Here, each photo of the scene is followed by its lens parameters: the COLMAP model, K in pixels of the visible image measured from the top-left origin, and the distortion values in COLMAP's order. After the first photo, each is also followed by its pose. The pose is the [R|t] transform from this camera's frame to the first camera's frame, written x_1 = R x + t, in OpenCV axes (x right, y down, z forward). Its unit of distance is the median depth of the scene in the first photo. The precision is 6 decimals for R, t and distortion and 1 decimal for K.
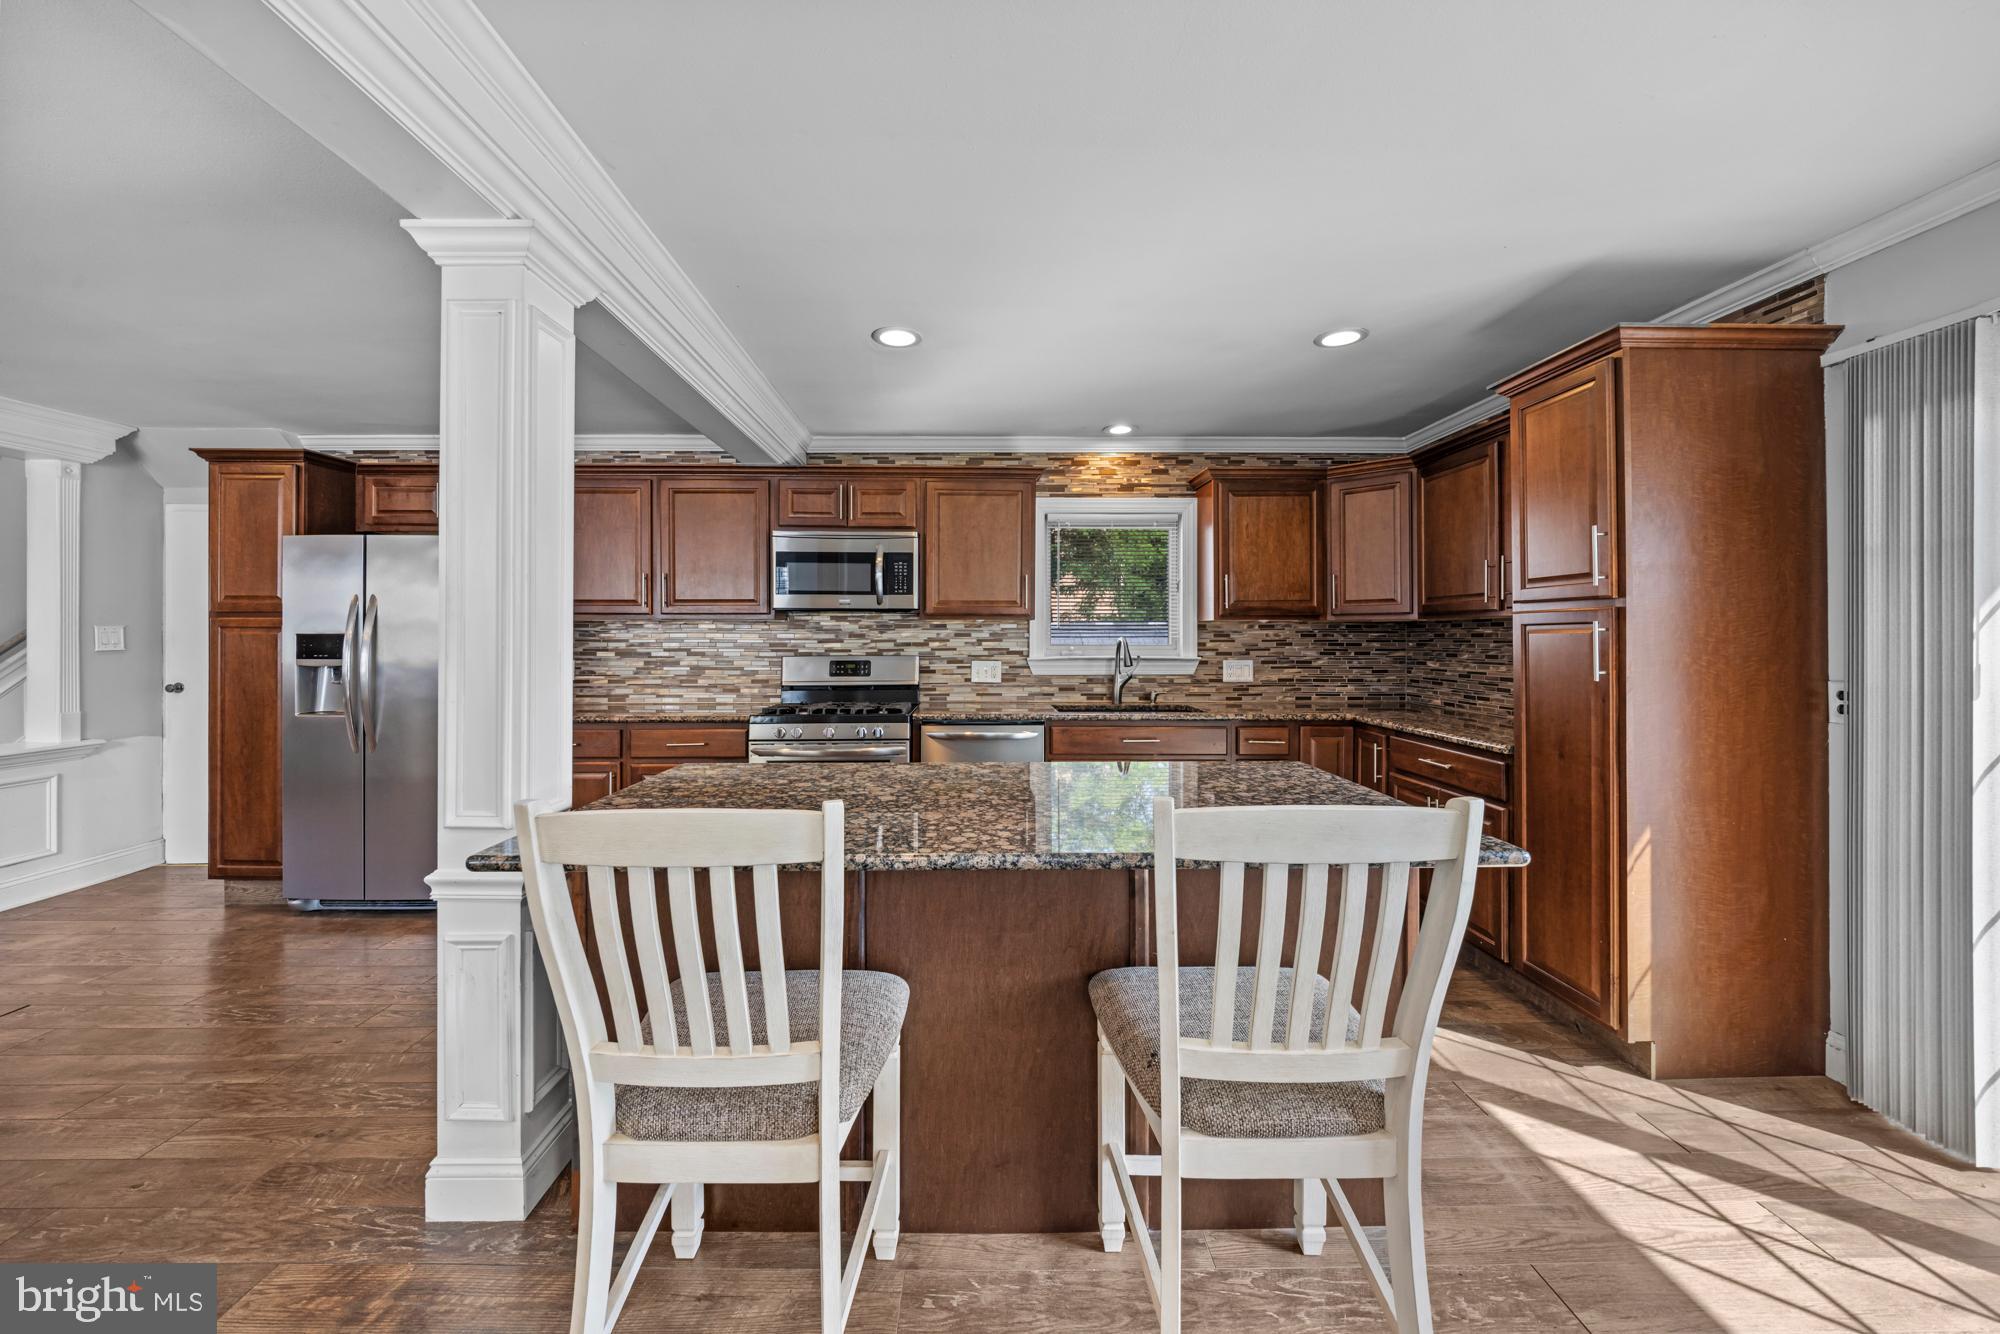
lens RADIAL K [[745.9, 0, 992.3], [0, 745.9, 633.1], [0, 0, 1]] dist [-0.000823, -0.000258]
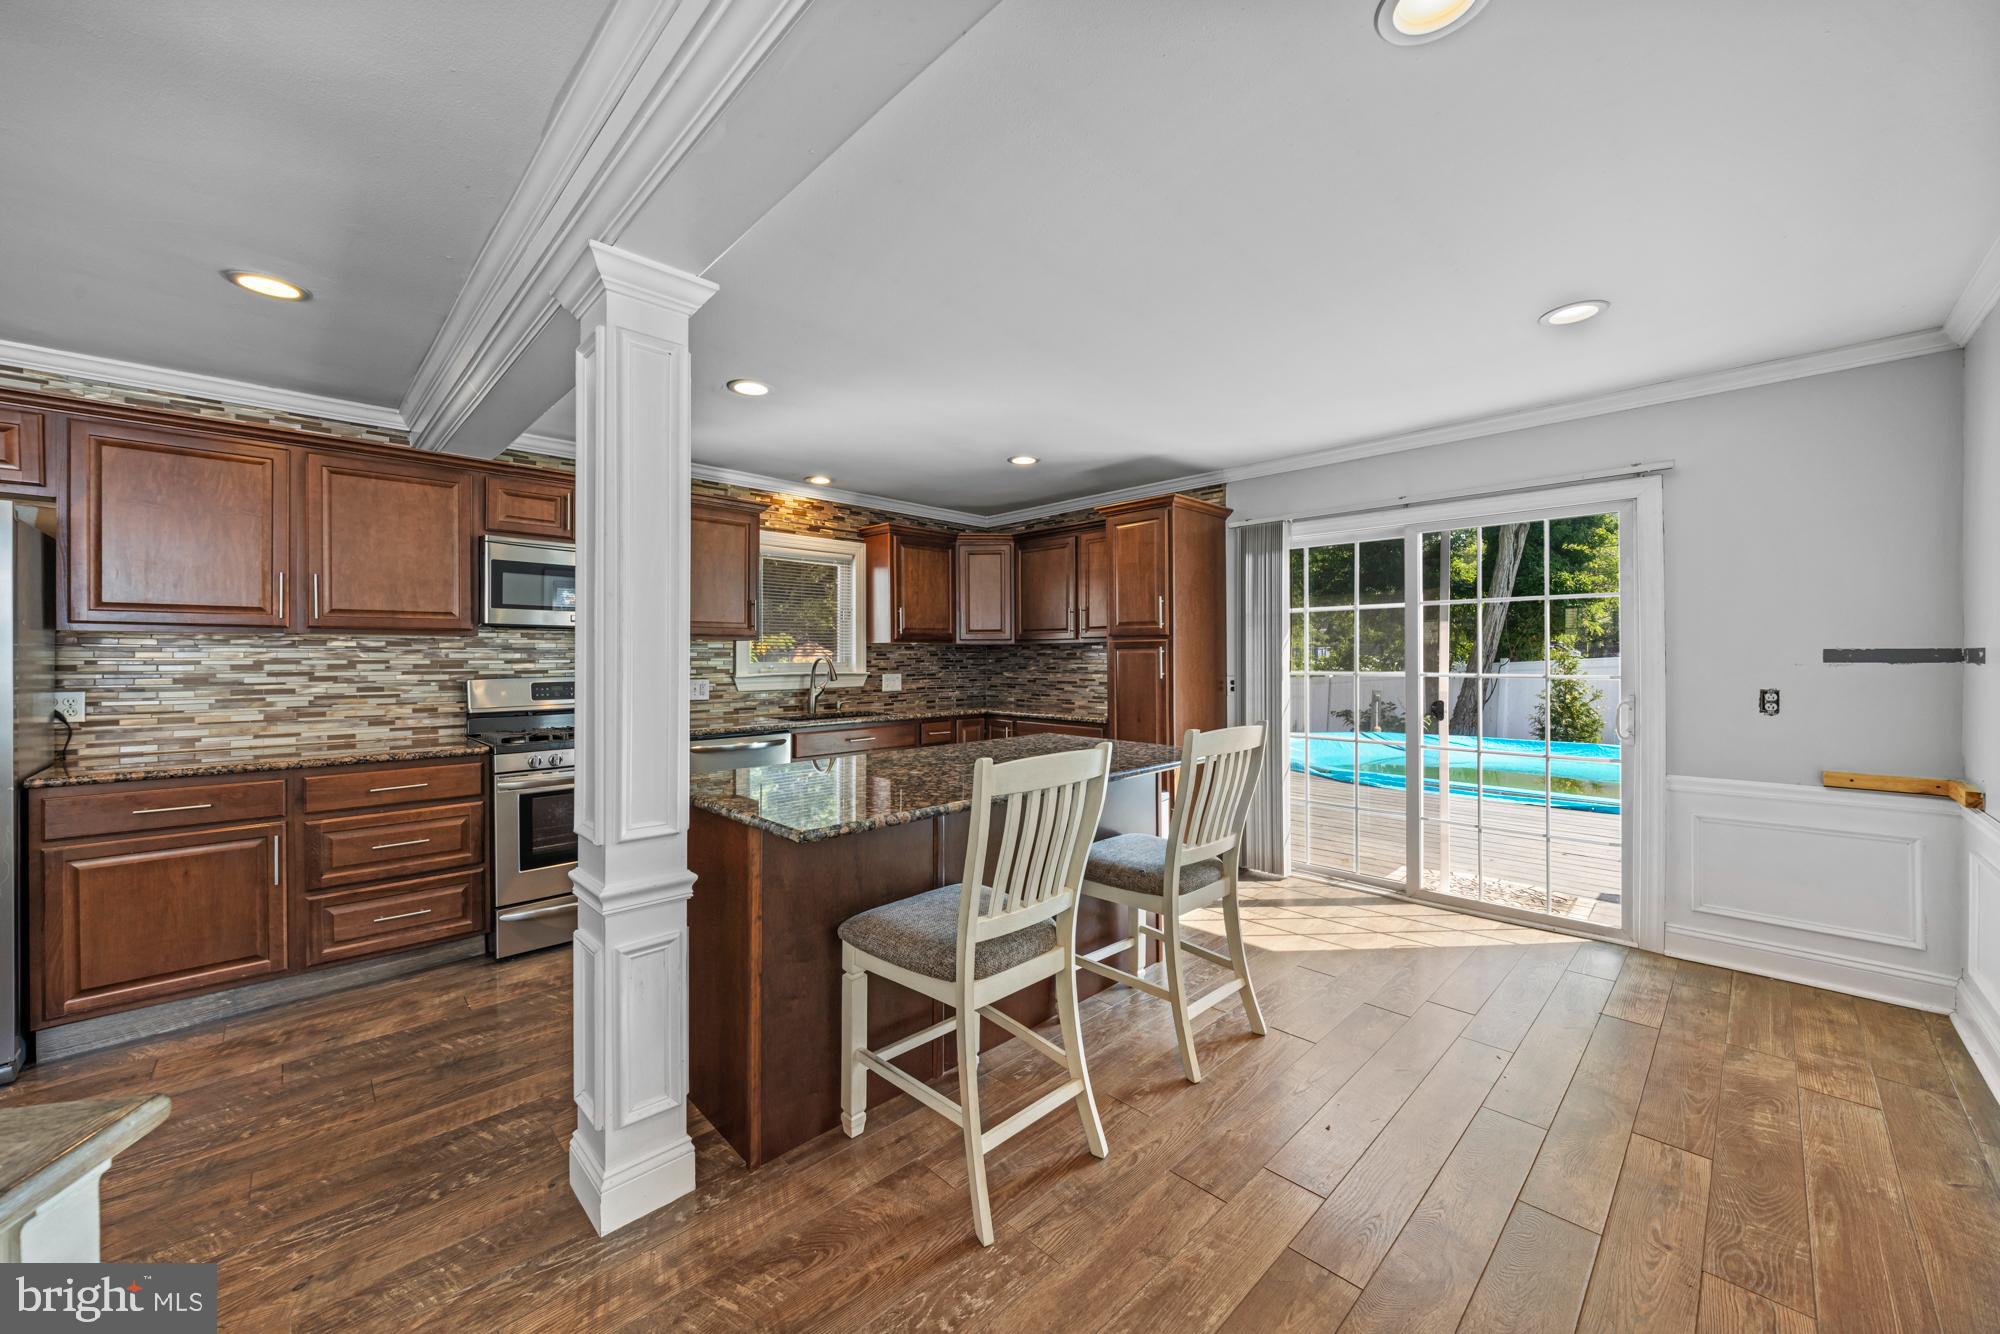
lens RADIAL K [[736.0, 0, 992.5], [0, 736.0, 654.3], [0, 0, 1]] dist [-0.000821, -0.004618]
pose [[0.726655, -0.000303, 0.687002, -0.416642], [-0.000111, 1.000000, 0.000558, 0.001752], [-0.687002, -0.000481, 0.726655, -0.033375]]
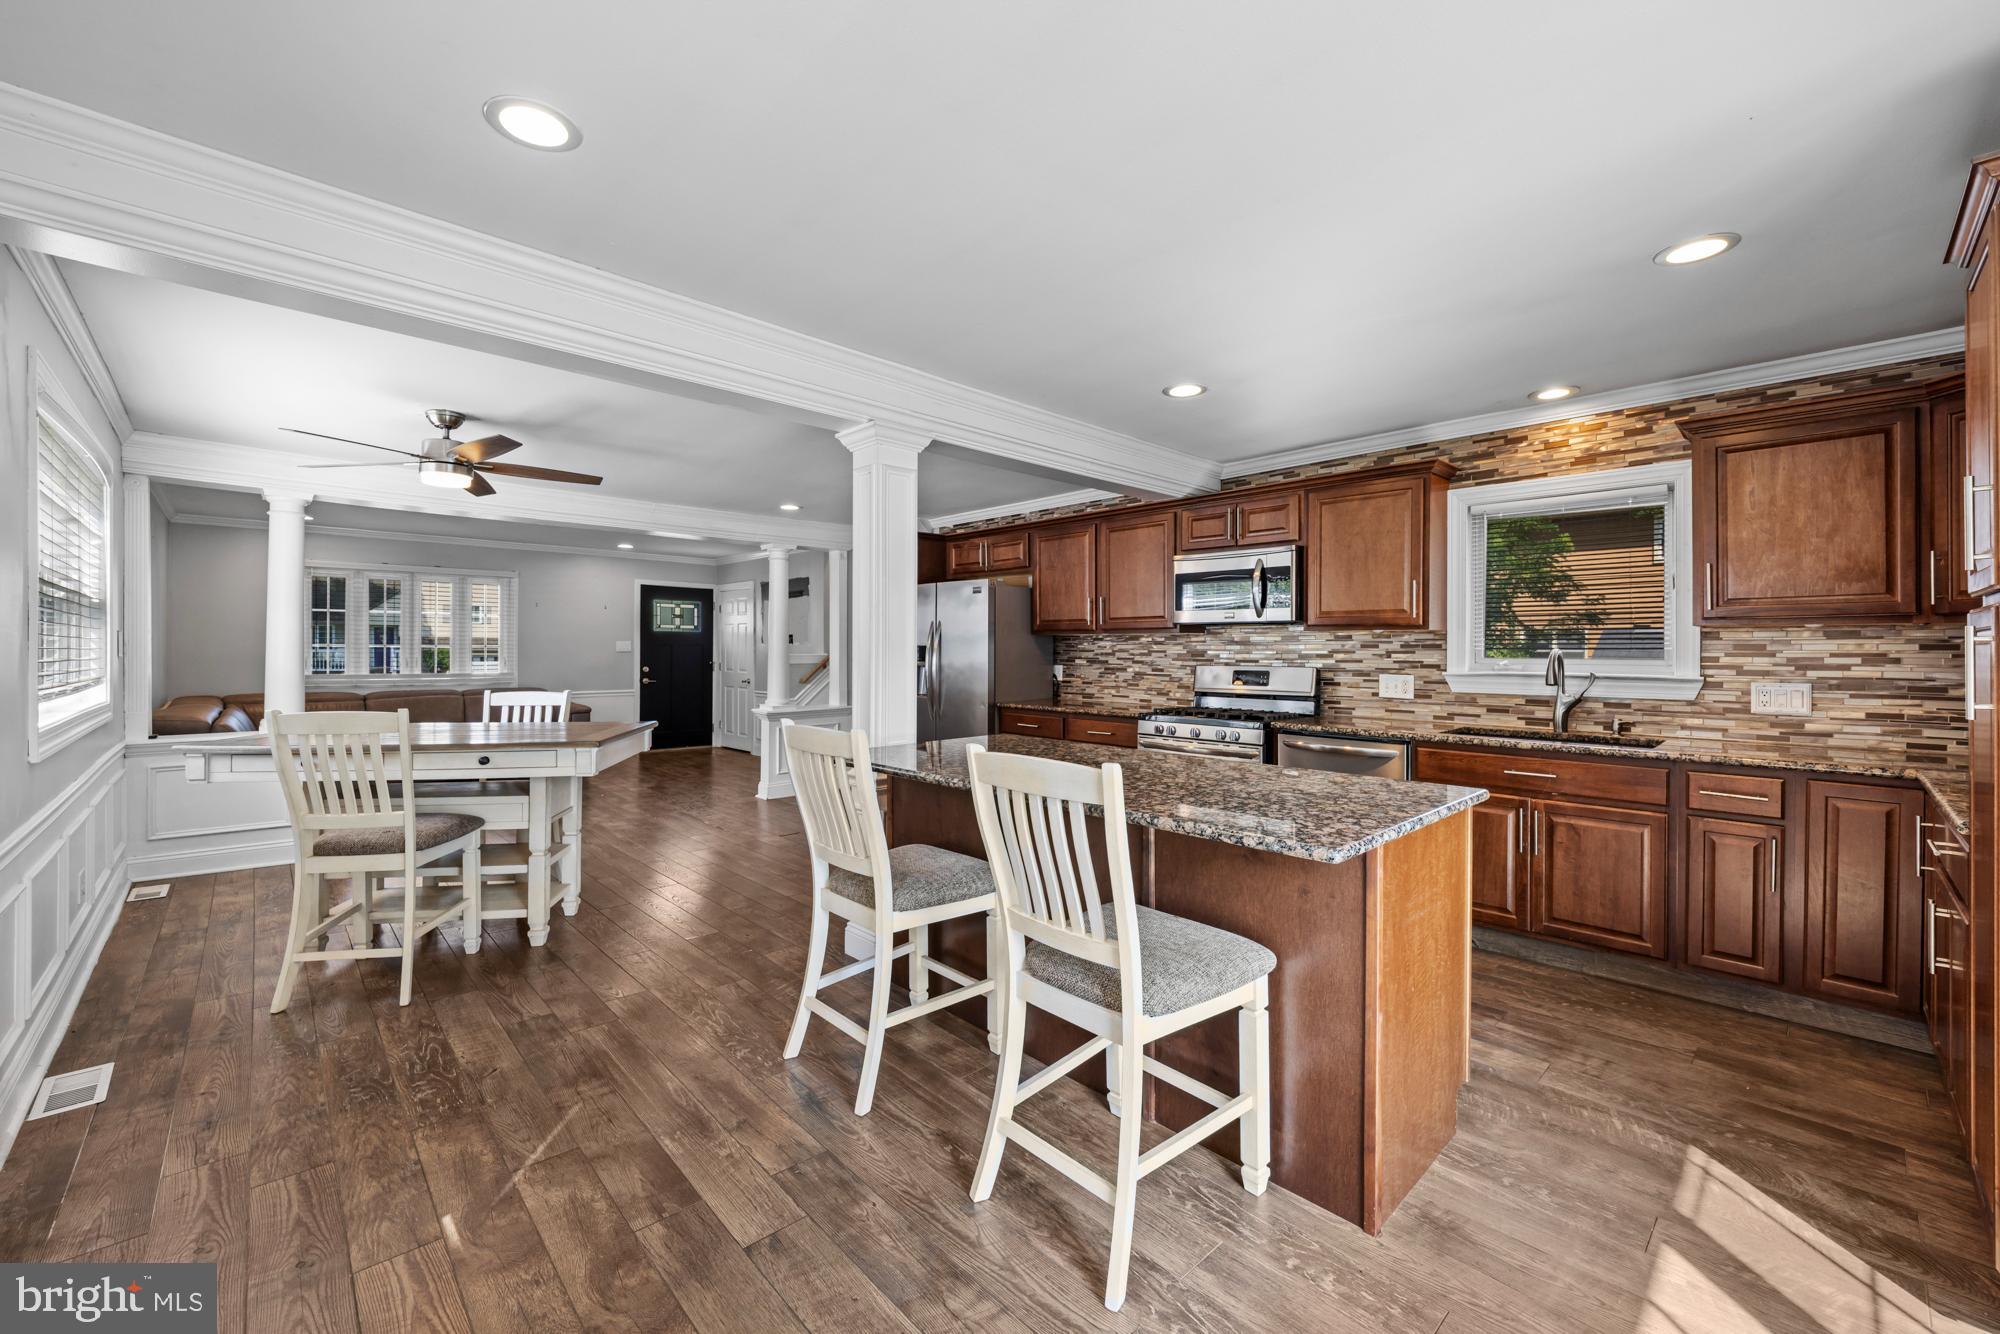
lens RADIAL K [[795.8, 0, 975.4], [0, 795.8, 640.6], [0, 0, 1]] dist [-0.003384, -0.000776]
pose [[0.662491, -0.005988, -0.749046, 0.388196], [0.001711, 0.999978, -0.006480, 0.000897], [0.749068, 0.003012, 0.662487, -0.042511]]
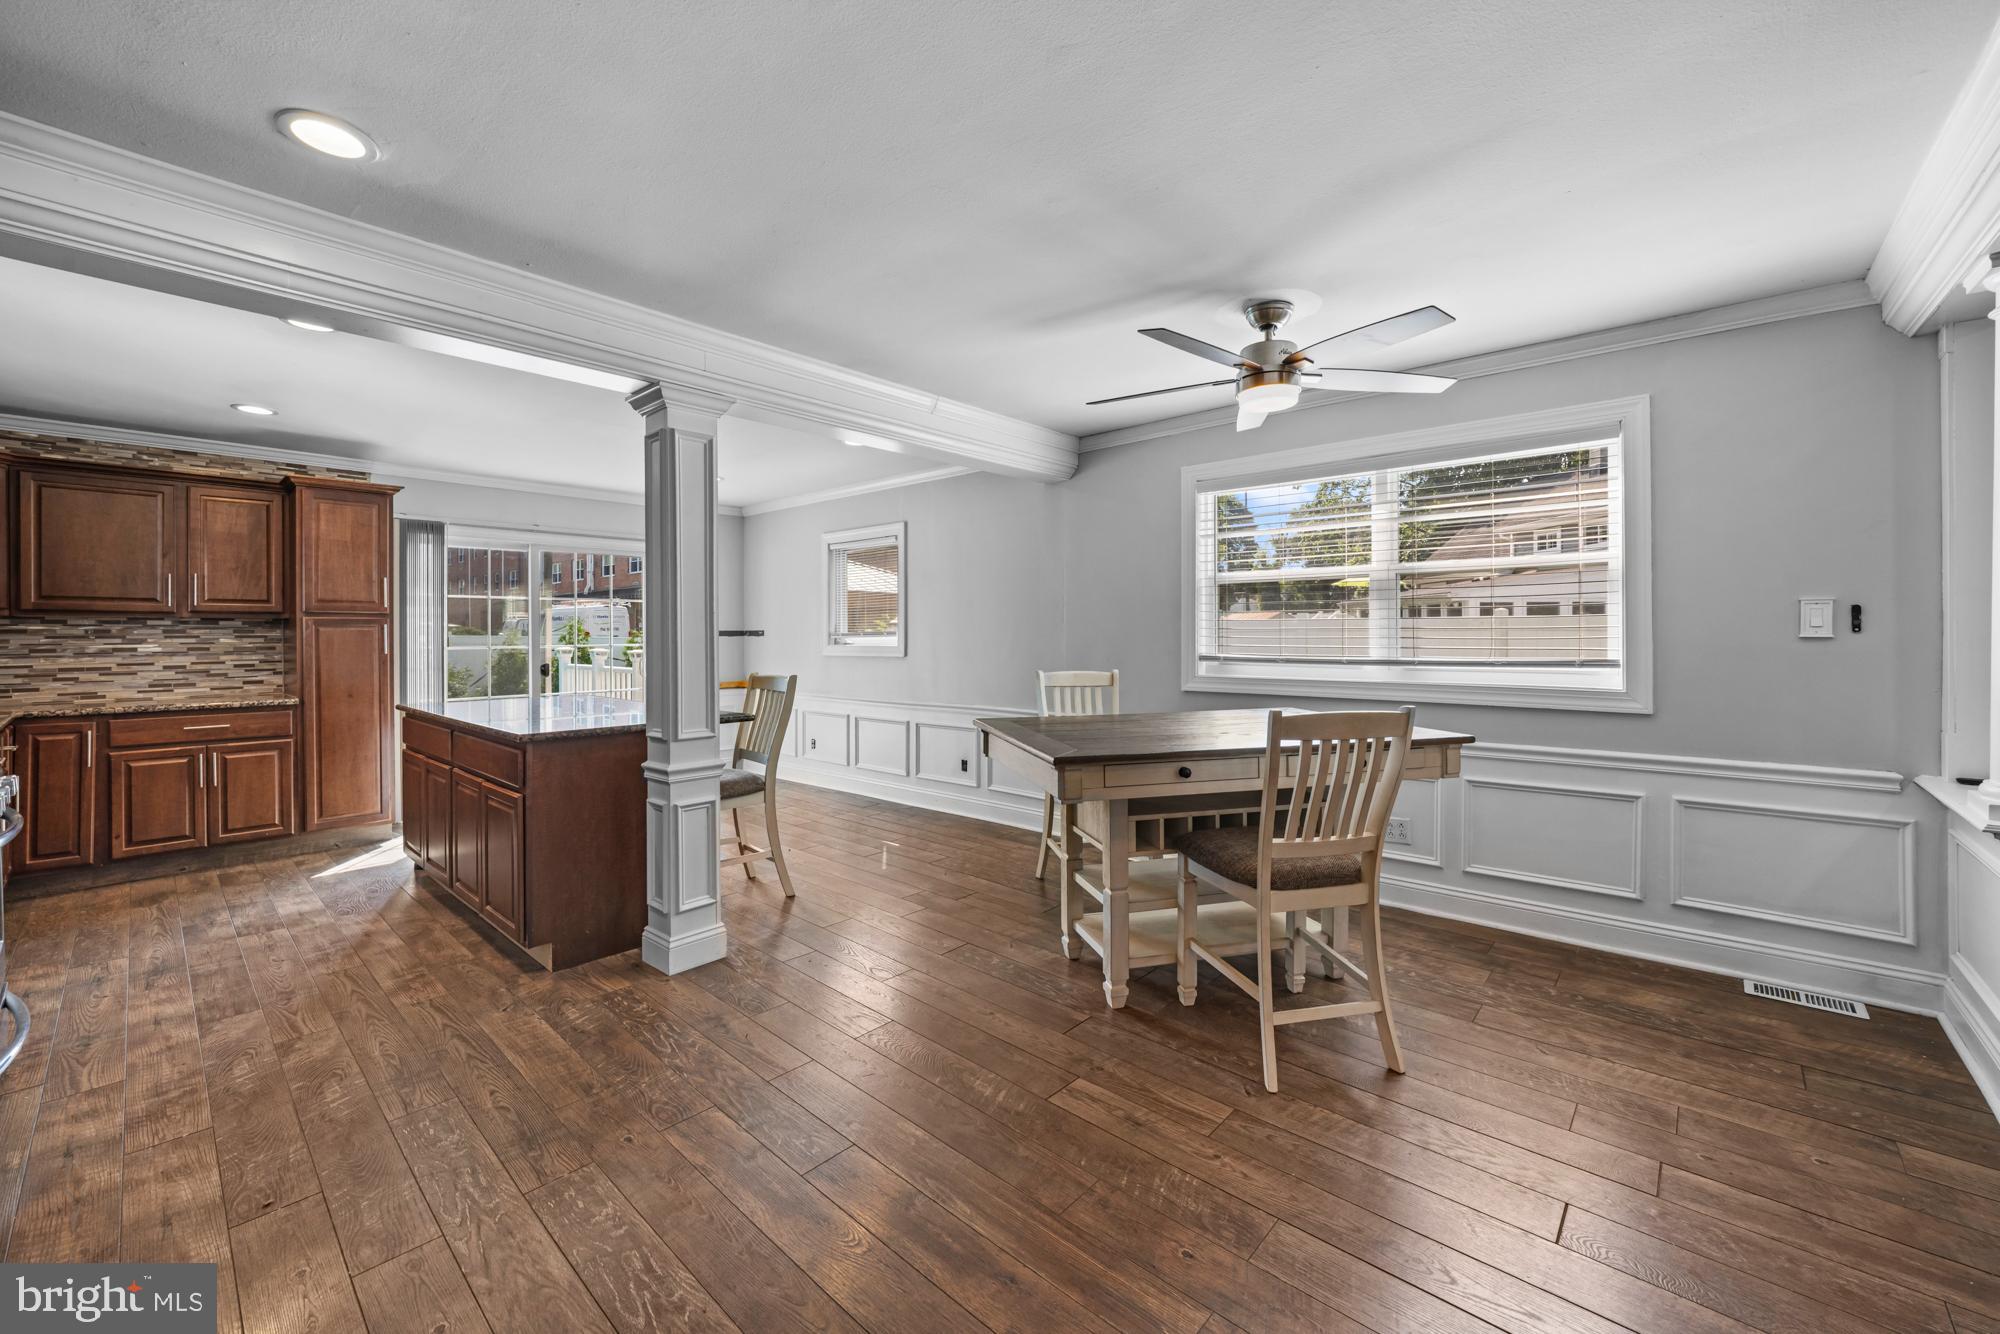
lens RADIAL K [[795.8, 0, 975.4], [0, 795.8, 640.6], [0, 0, 1]] dist [-0.003384, -0.000776]
pose [[-0.723955, -0.001822, 0.689844, -0.982969], [0.000916, 0.999993, 0.003602, 0.011817], [-0.689846, 0.003239, -0.723949, 0.768567]]
